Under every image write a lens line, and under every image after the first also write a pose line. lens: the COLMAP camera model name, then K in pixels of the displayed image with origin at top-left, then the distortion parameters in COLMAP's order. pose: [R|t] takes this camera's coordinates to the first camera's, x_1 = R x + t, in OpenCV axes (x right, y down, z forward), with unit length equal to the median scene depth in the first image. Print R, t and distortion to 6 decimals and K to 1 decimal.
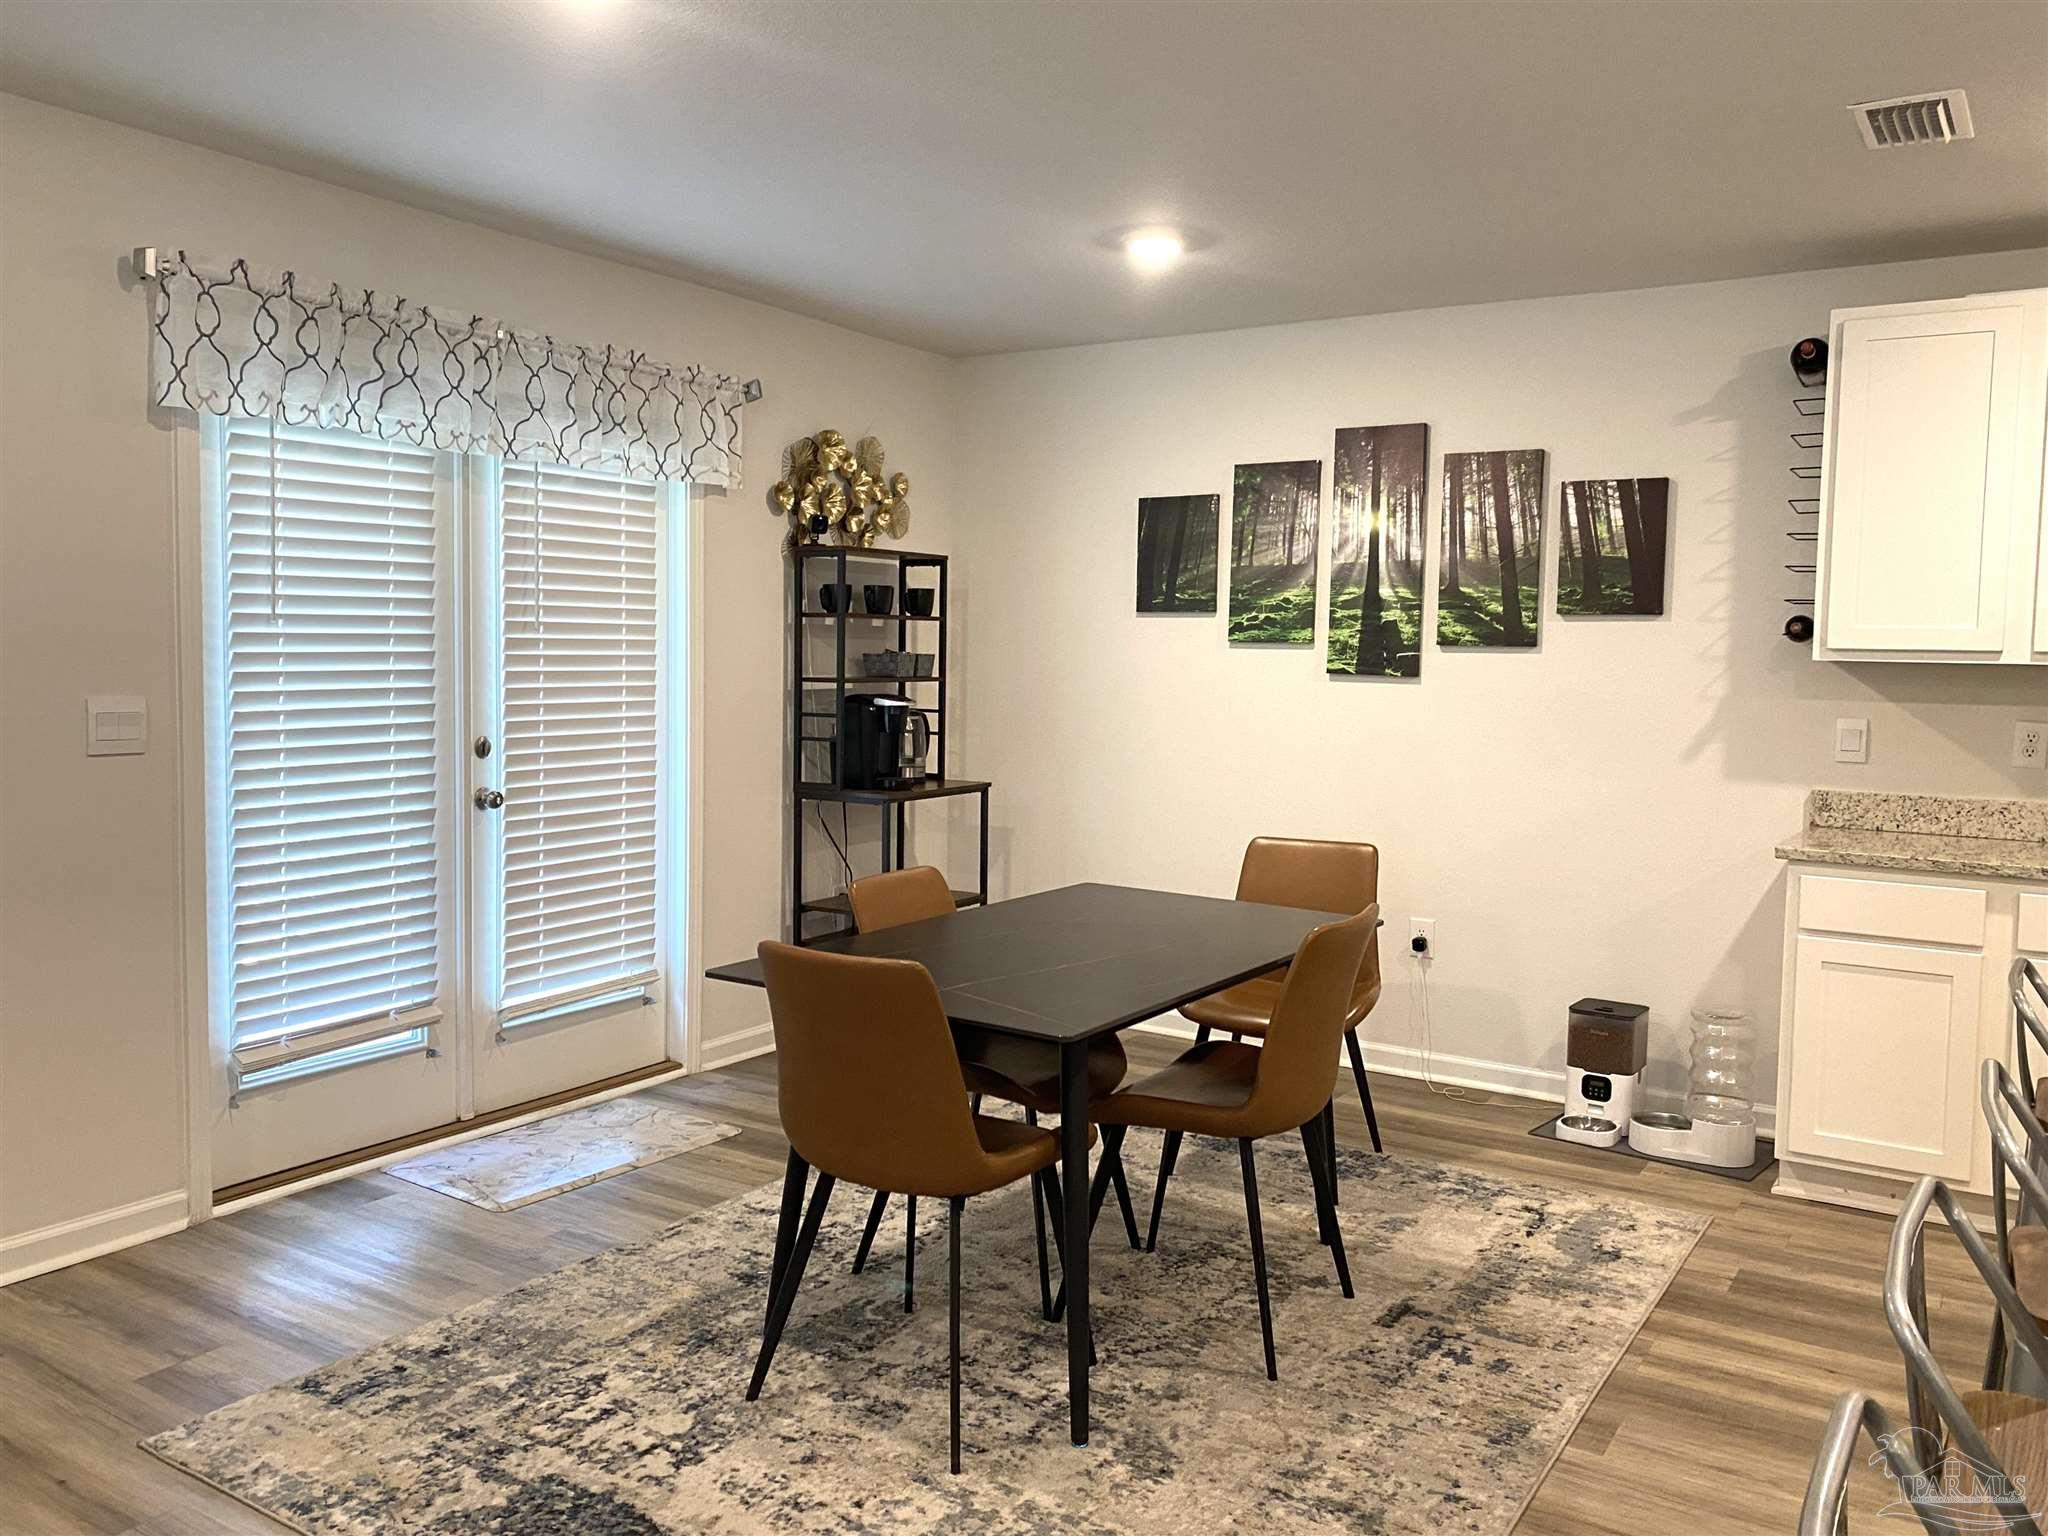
lens RADIAL K [[1562.6, 0, 1016.0], [0, 1562.6, 746.5], [0, 0, 1]] dist [0.046695, -0.029941]
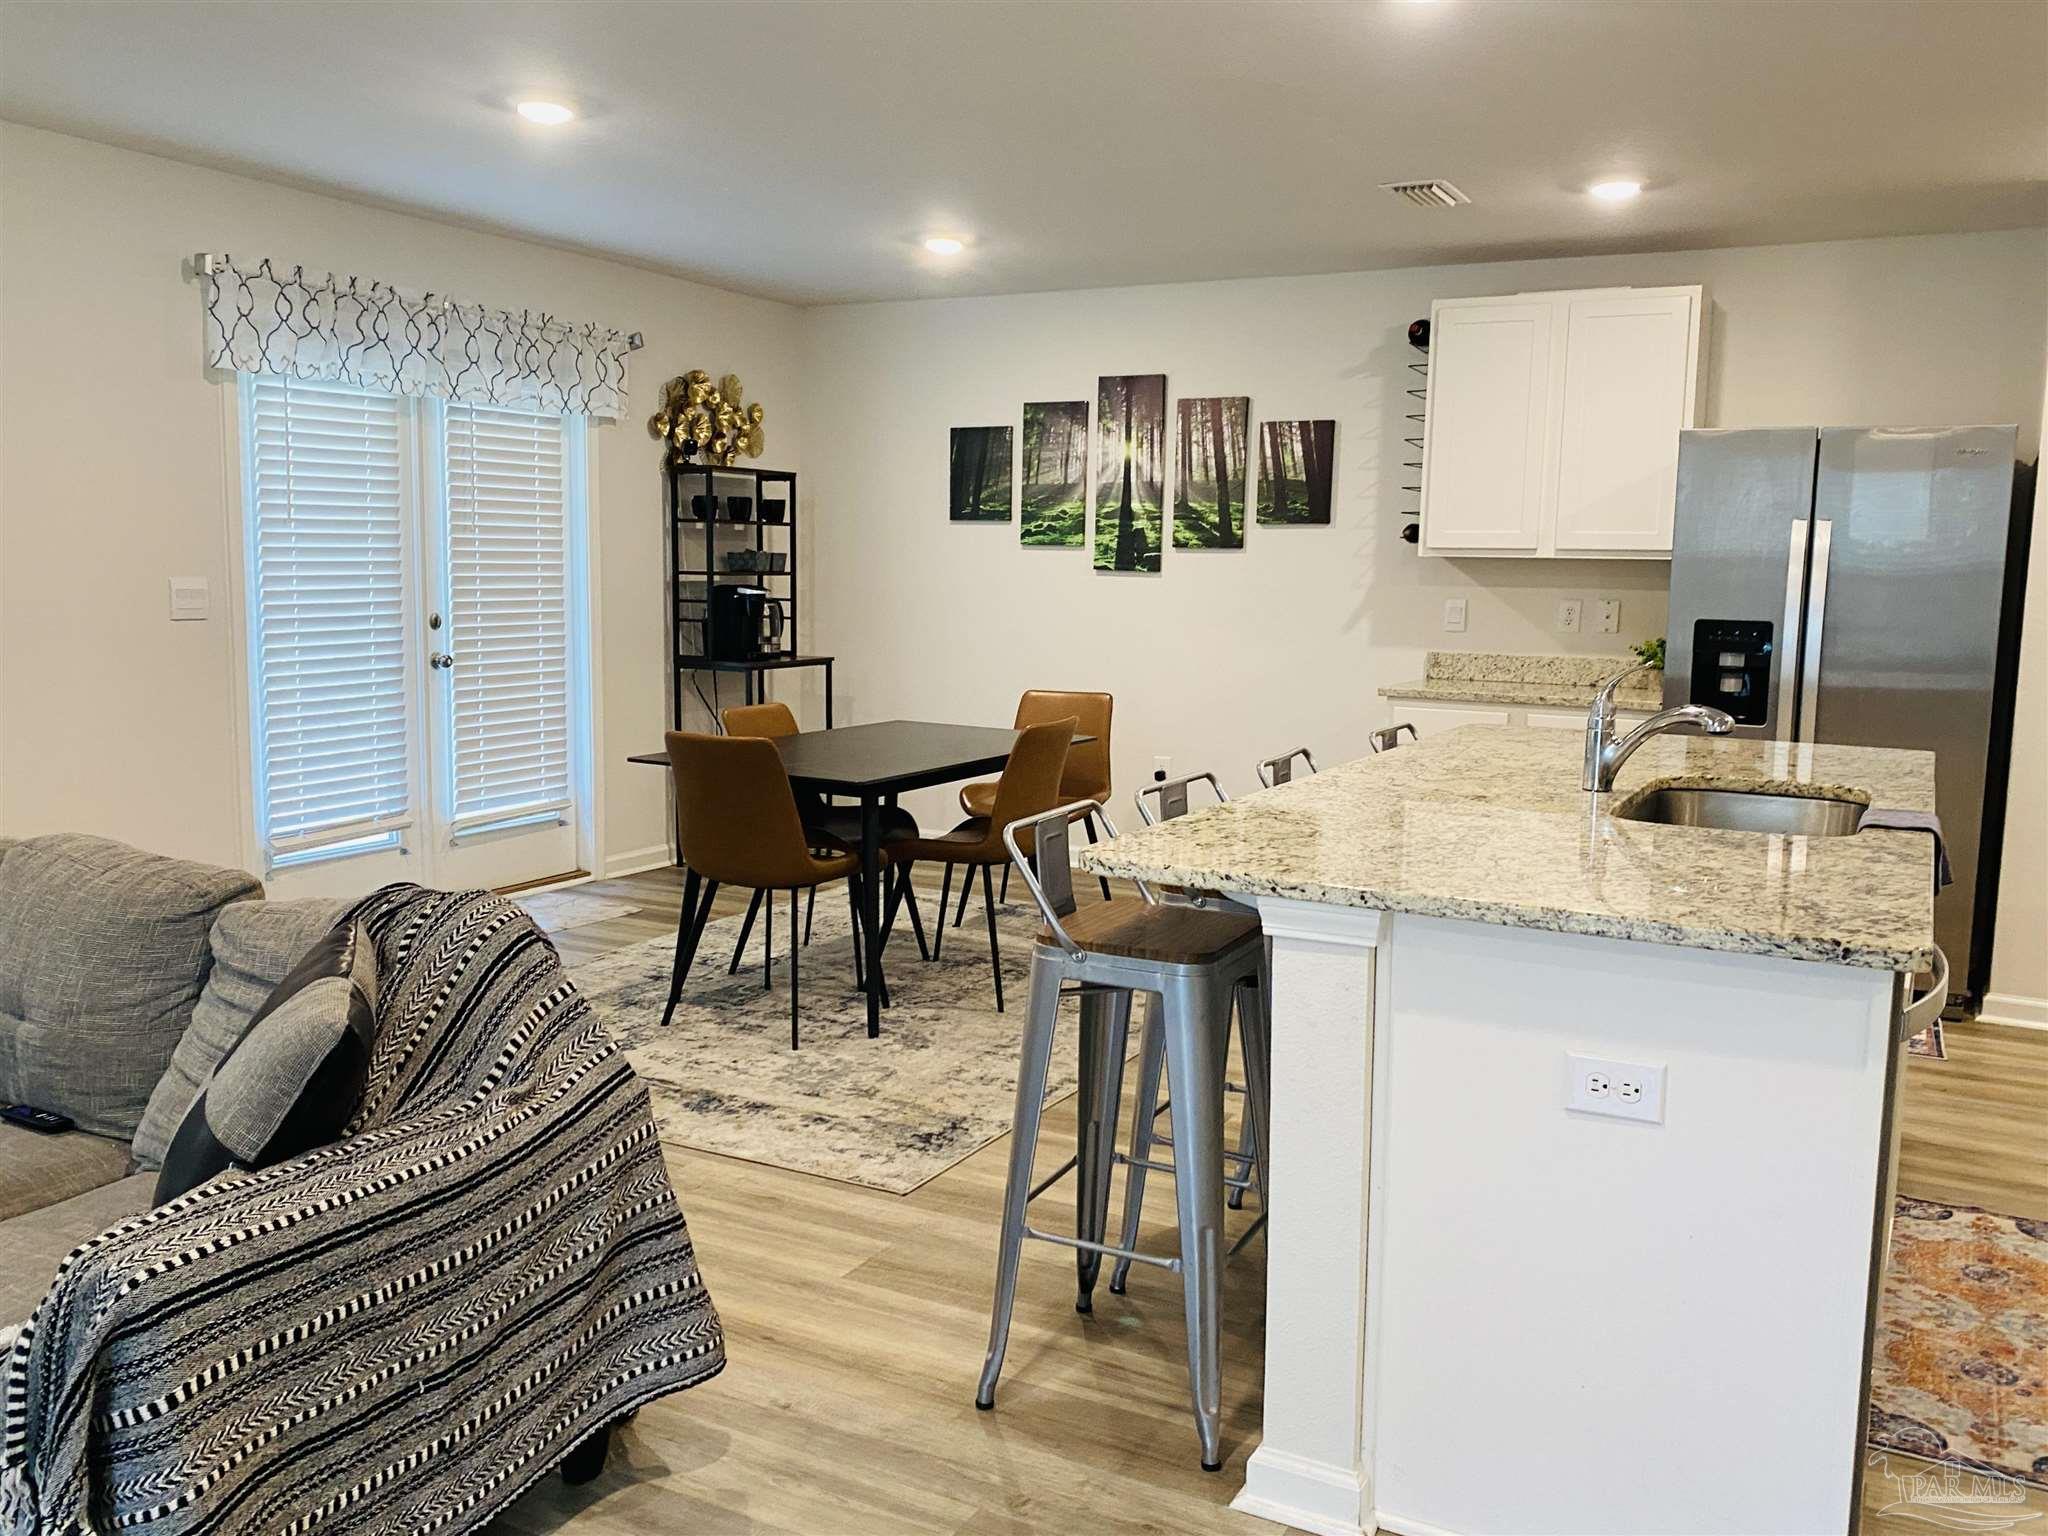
lens RADIAL K [[1669.8, 0, 1032.3], [0, 1669.8, 763.9], [0, 0, 1]] dist [0.056688, -0.079395]
pose [[0.996519, -0.008515, 0.082933, 0.037618], [0.003595, 0.998234, 0.059298, 0.036085], [-0.083291, -0.058794, 0.994789, -0.421097]]
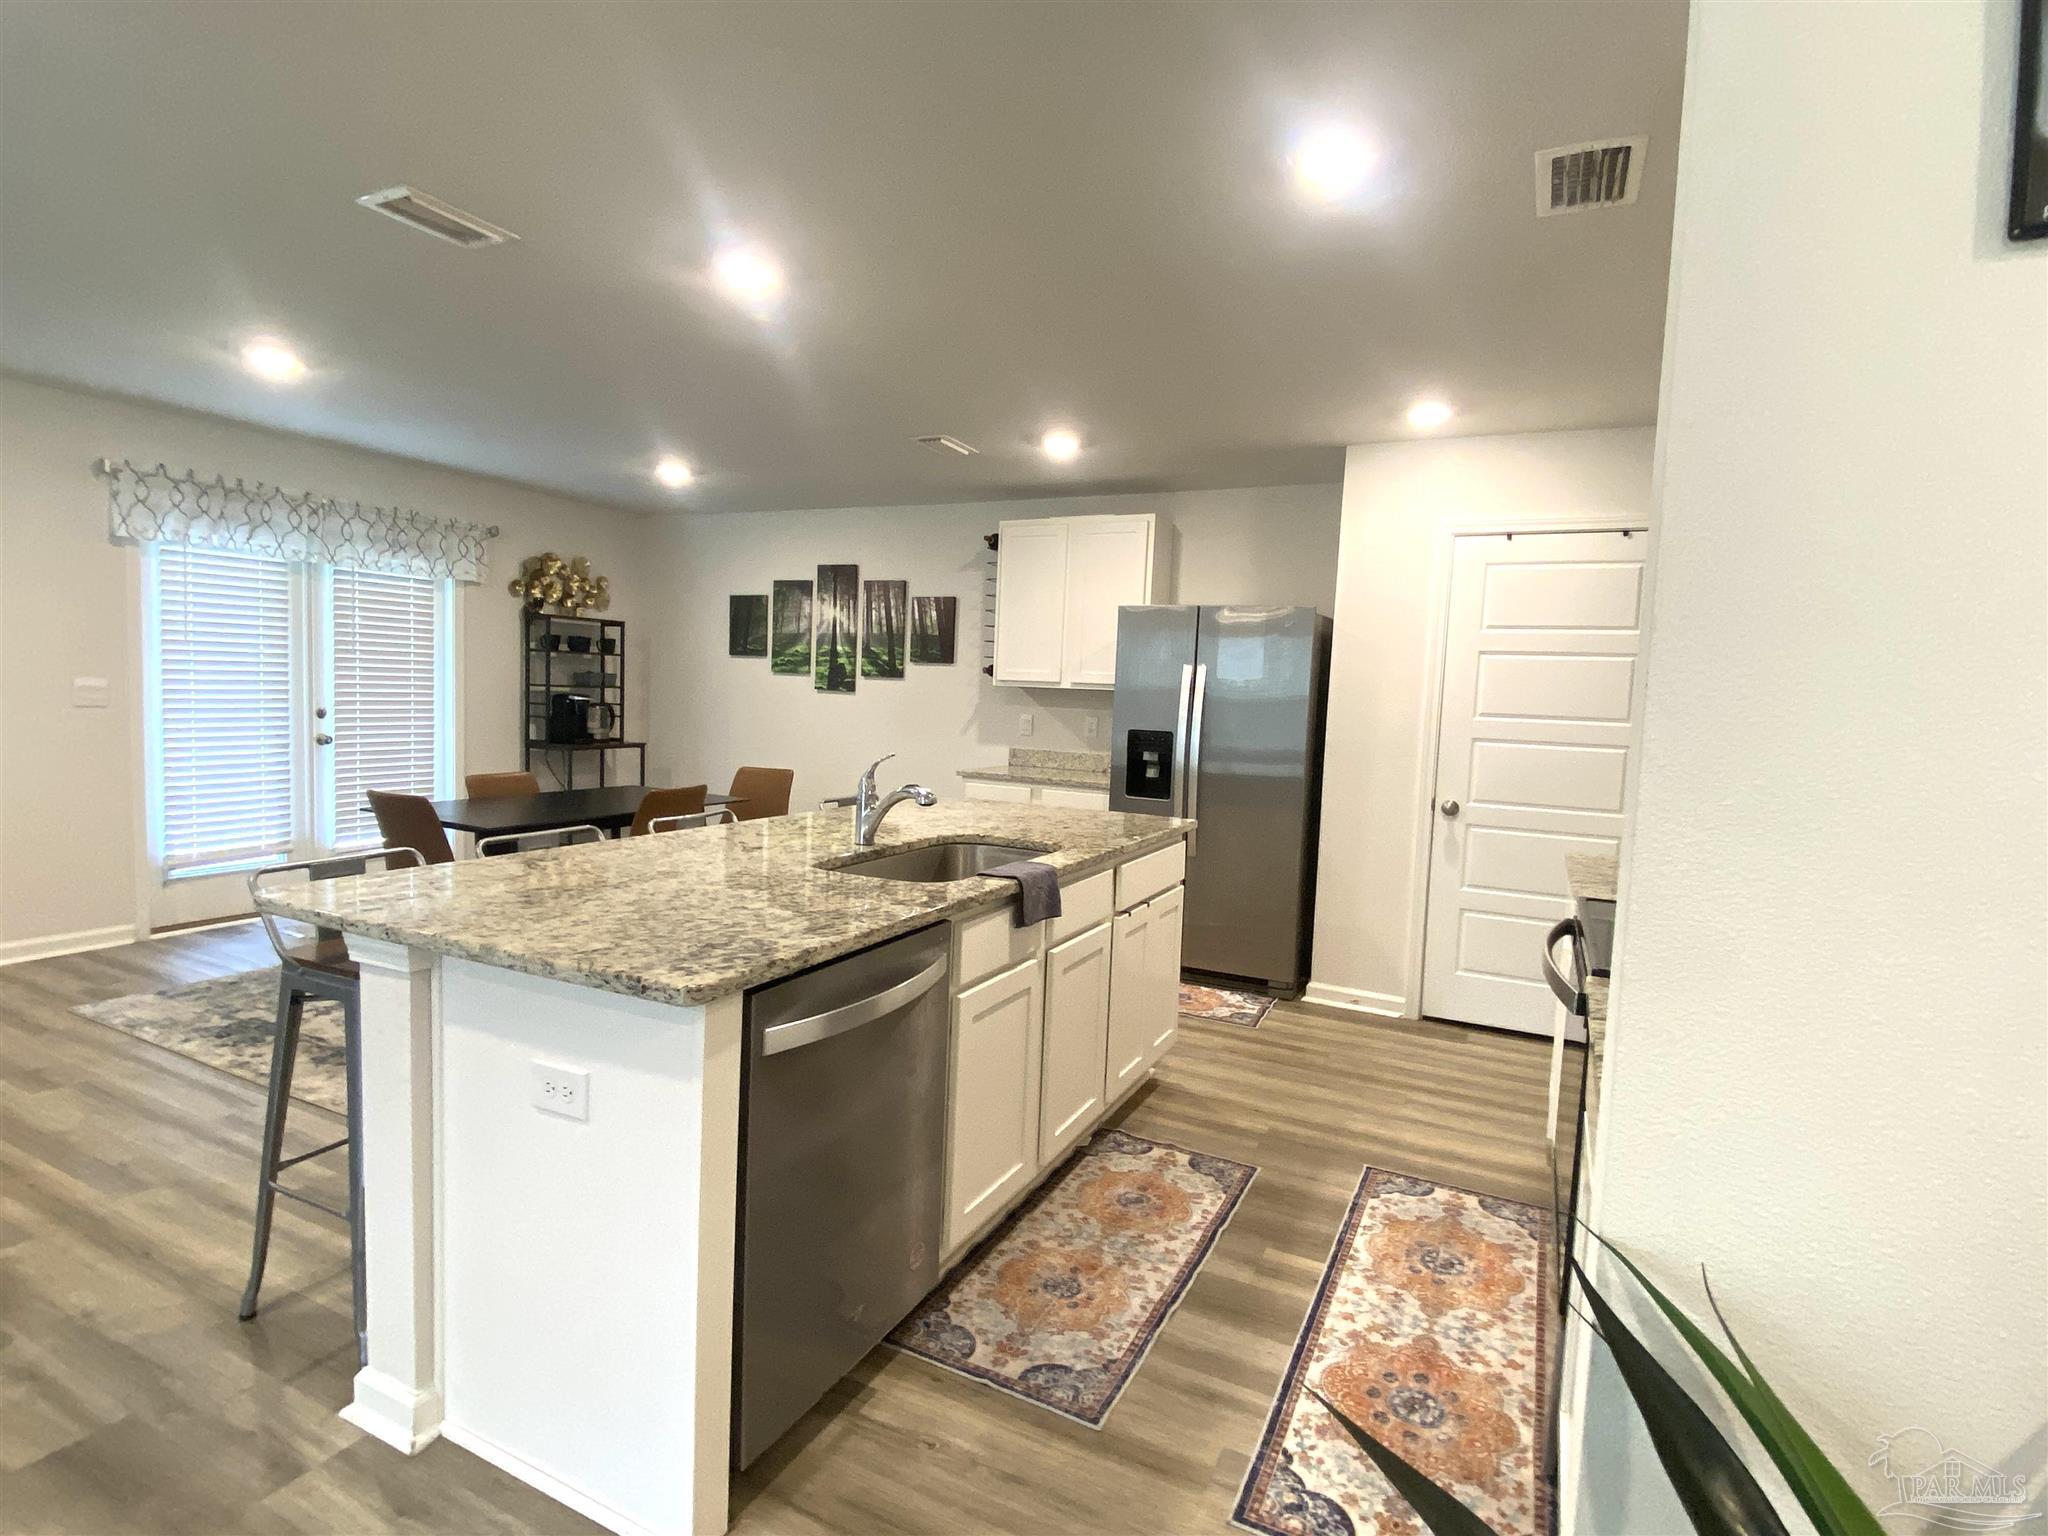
lens RADIAL K [[1024.0, 0, 1032.8], [0, 1024.0, 768.0], [0, 0, 1]] dist [0.015986, -0.012930]
pose [[0.993082, 0.015762, 0.116360, 0.365775], [-0.017371, 0.999767, 0.012824, 0.035160], [-0.116131, -0.014757, 0.993124, -0.344547]]
